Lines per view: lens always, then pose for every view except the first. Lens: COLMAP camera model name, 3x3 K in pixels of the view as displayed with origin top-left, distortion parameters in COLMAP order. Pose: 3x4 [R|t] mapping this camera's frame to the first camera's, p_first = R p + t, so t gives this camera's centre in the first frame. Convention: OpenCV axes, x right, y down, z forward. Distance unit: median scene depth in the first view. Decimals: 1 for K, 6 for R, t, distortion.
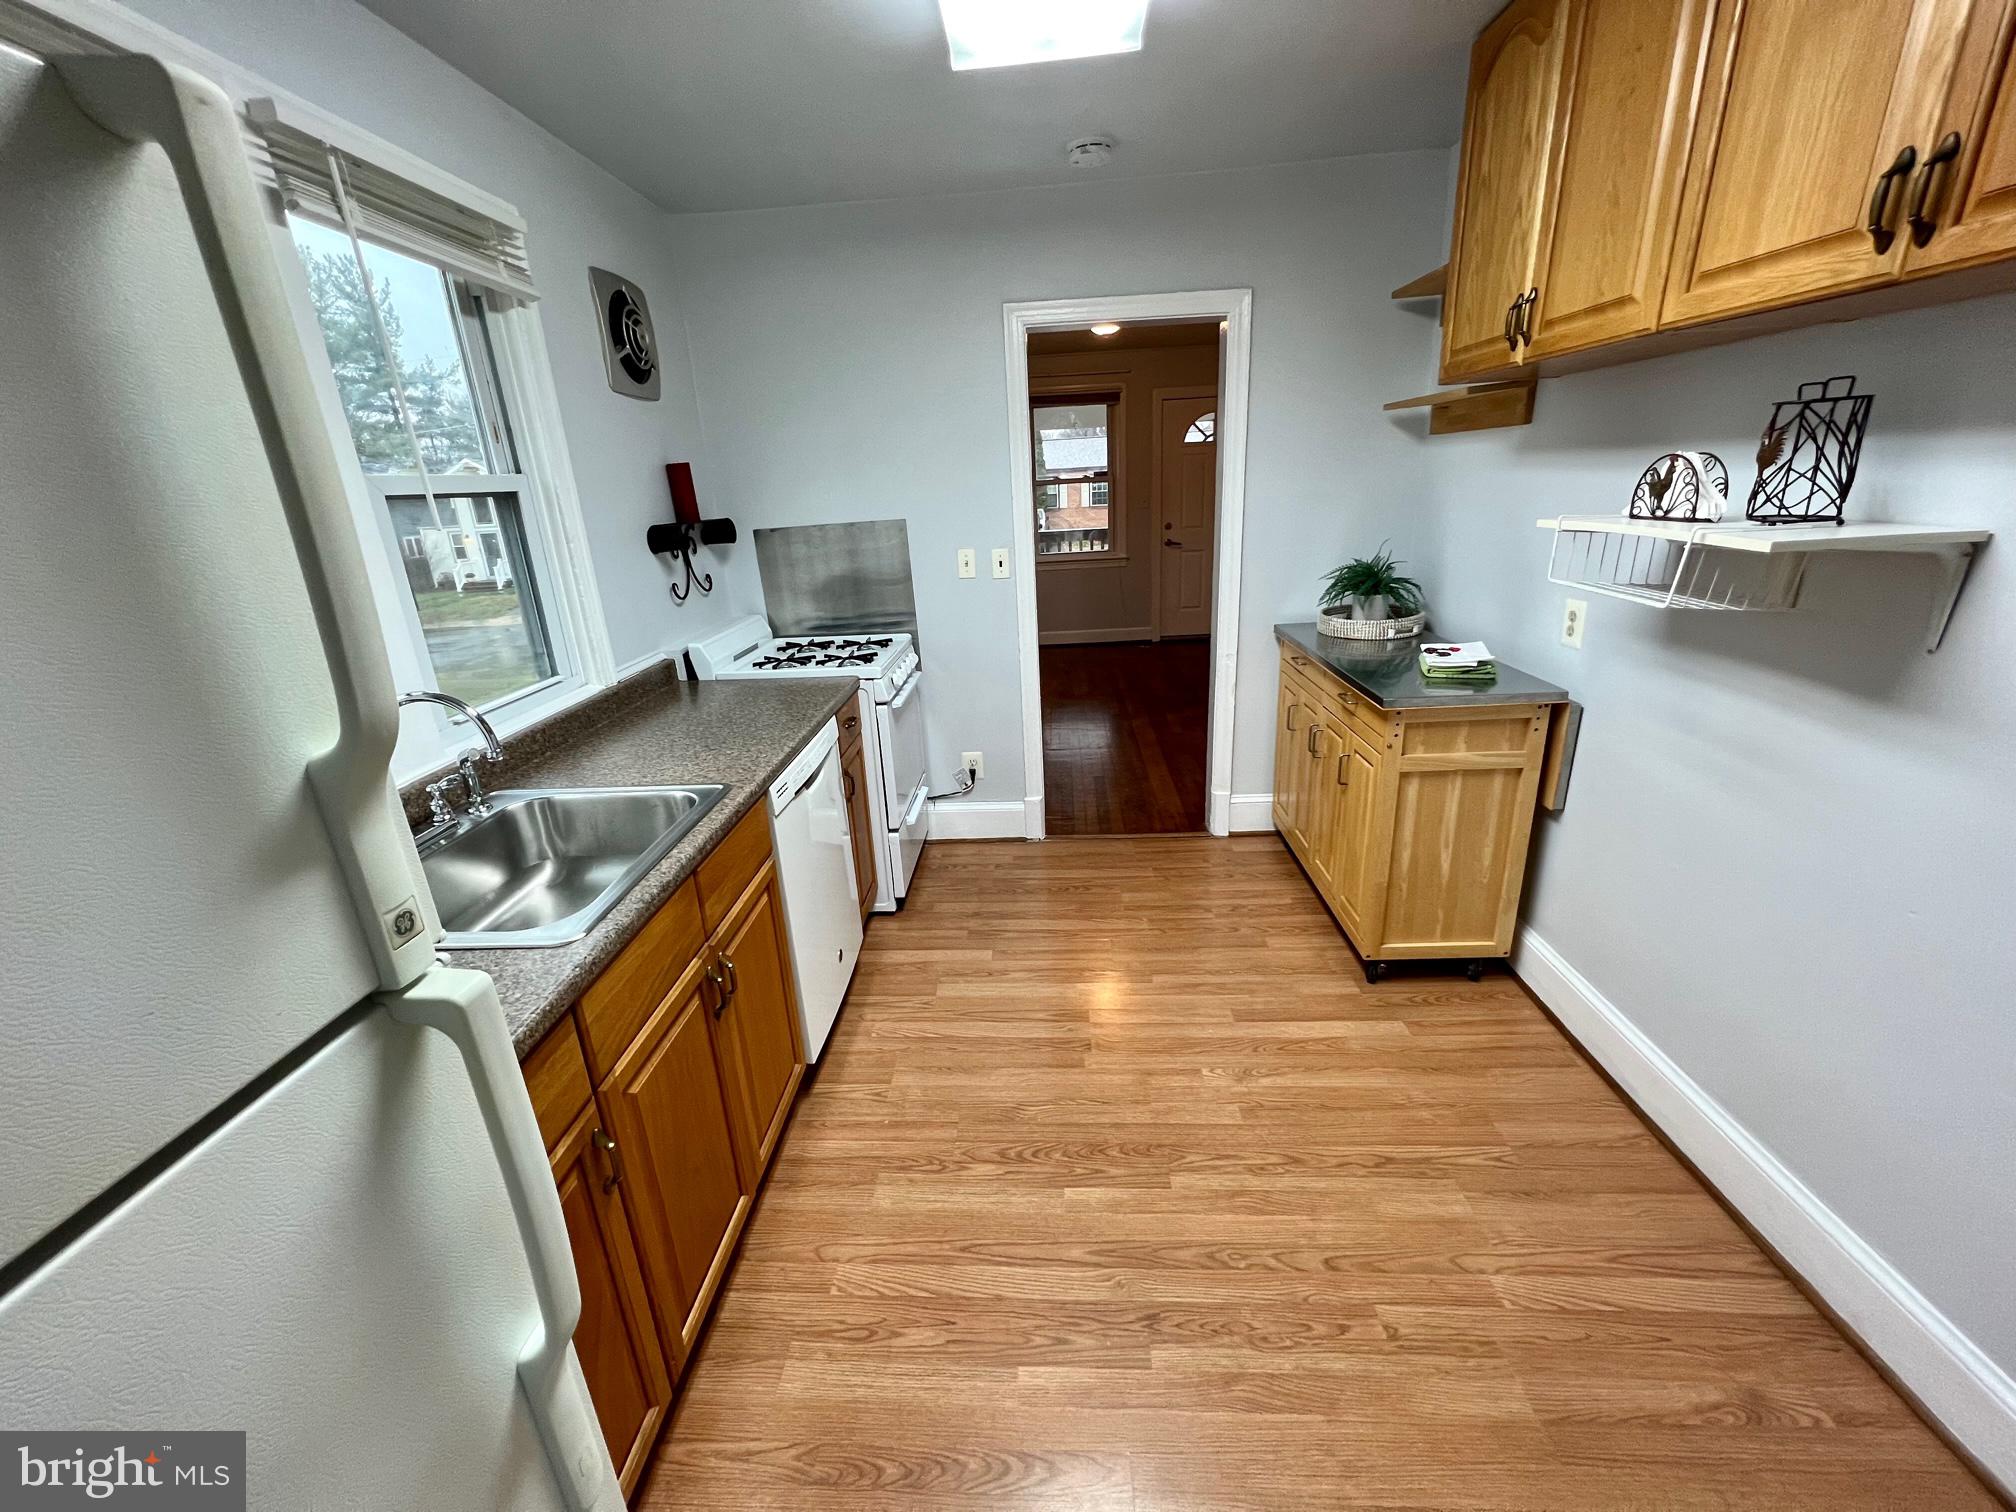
lens RADIAL K [[813.4, 0, 998.3], [0, 813.4, 759.1], [0, 0, 1]] dist [0.004437, 0.000146]
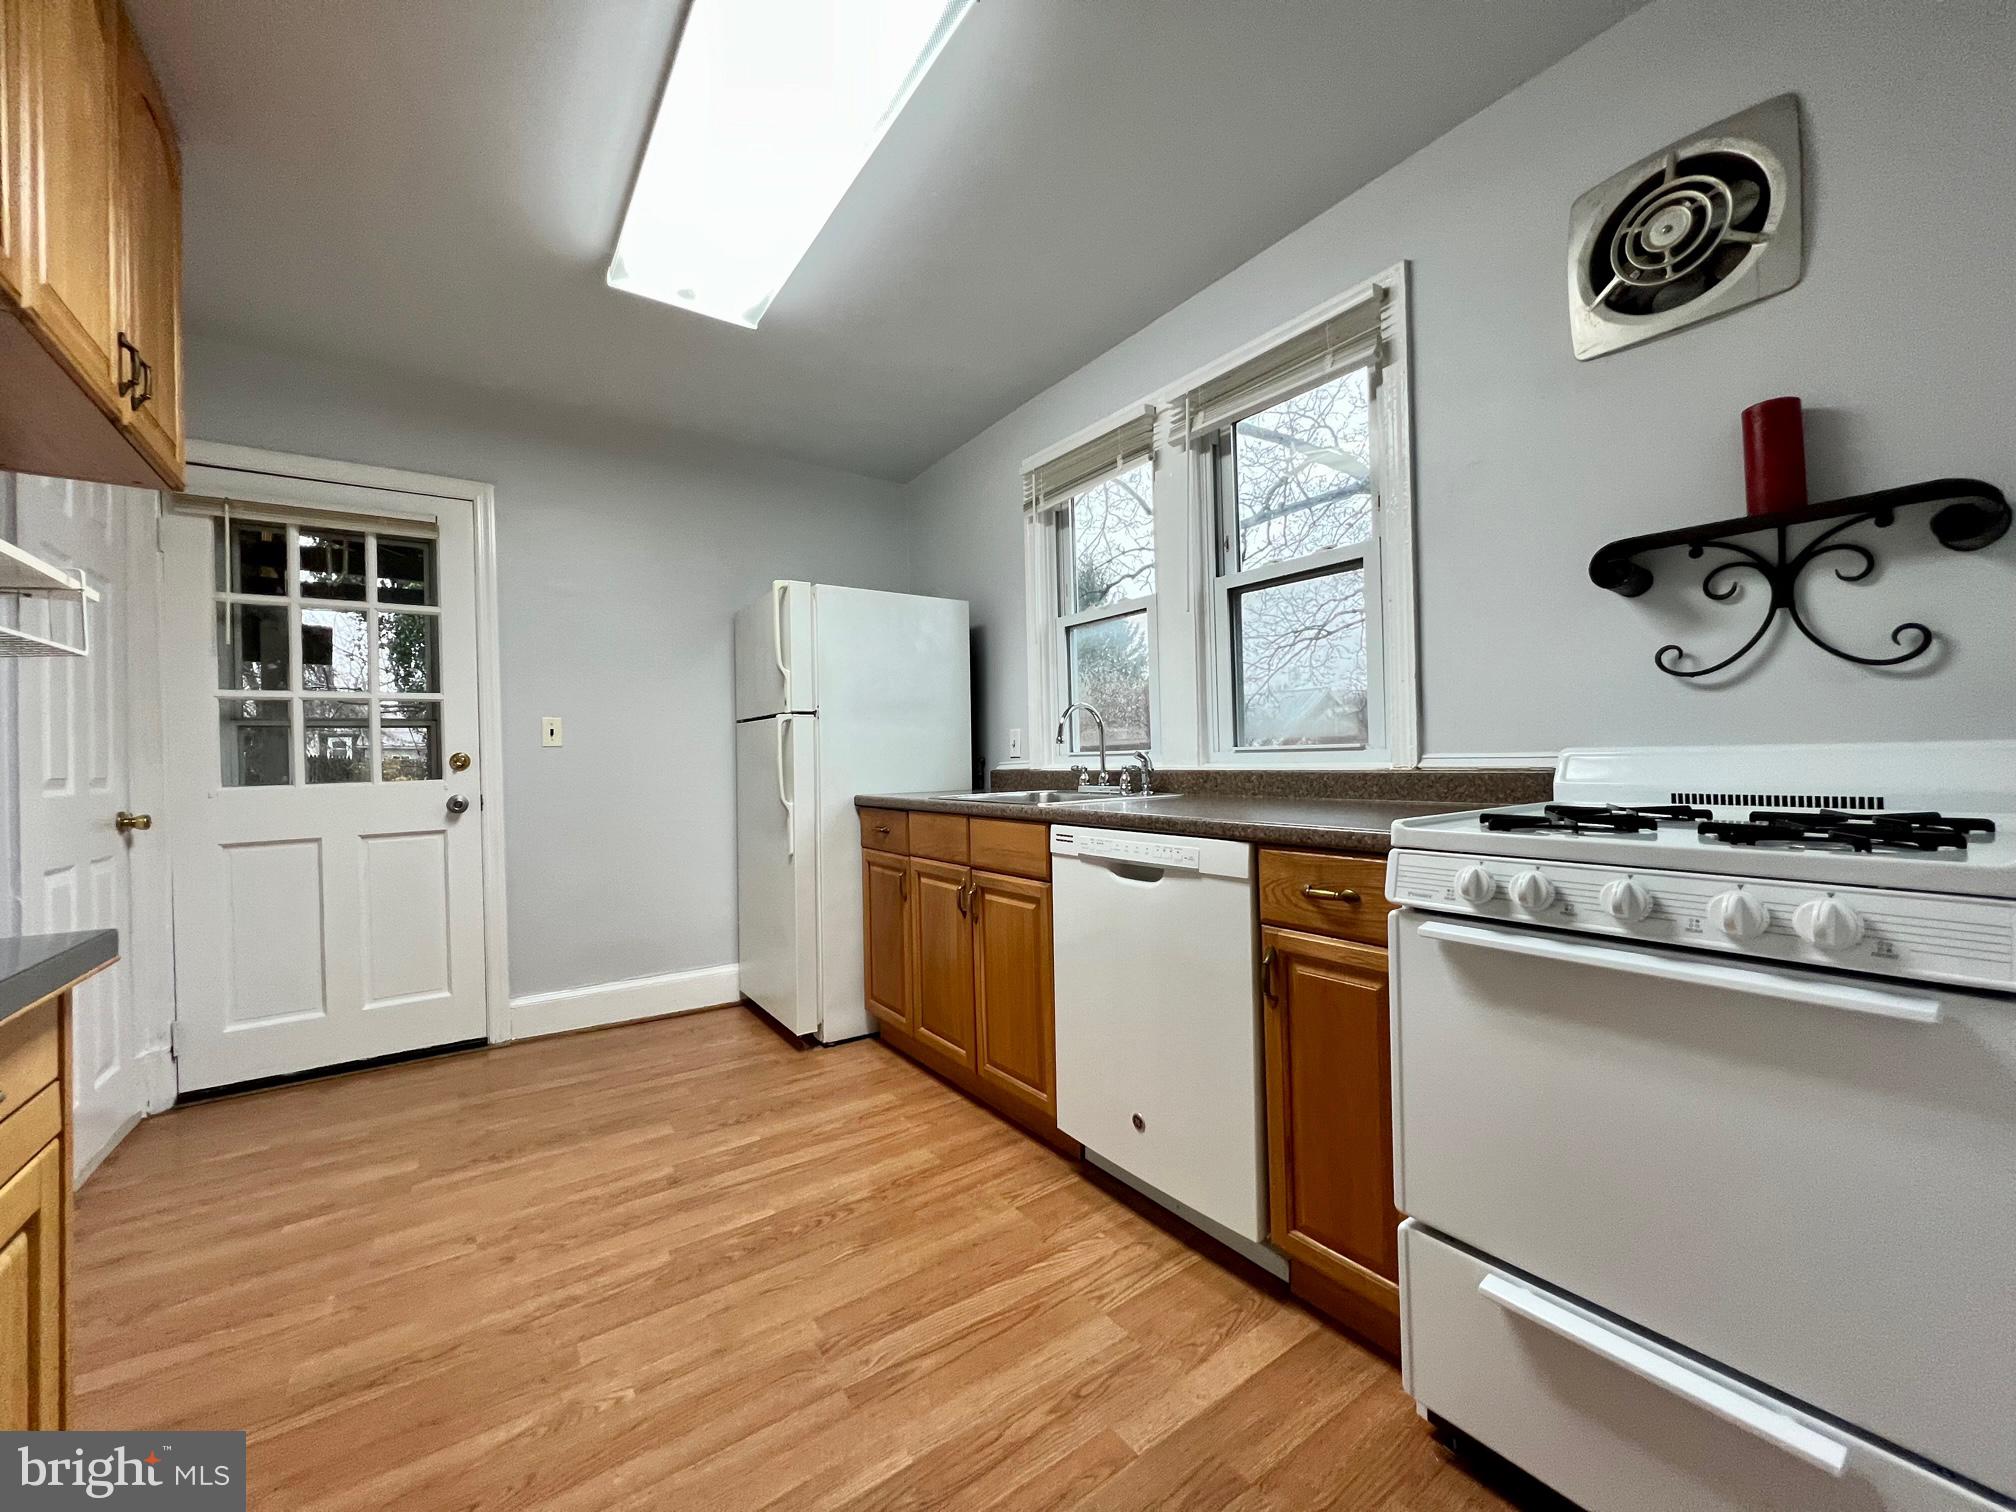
lens RADIAL K [[813.4, 0, 1000.9], [0, 813.4, 752.5], [0, 0, 1]] dist [0.004437, 0.000146]
pose [[-0.792342, 0.067211, -0.606363, 0.433708], [-0.131551, 0.951709, 0.277388, -0.351405], [0.595725, 0.299554, -0.745238, 1.724637]]
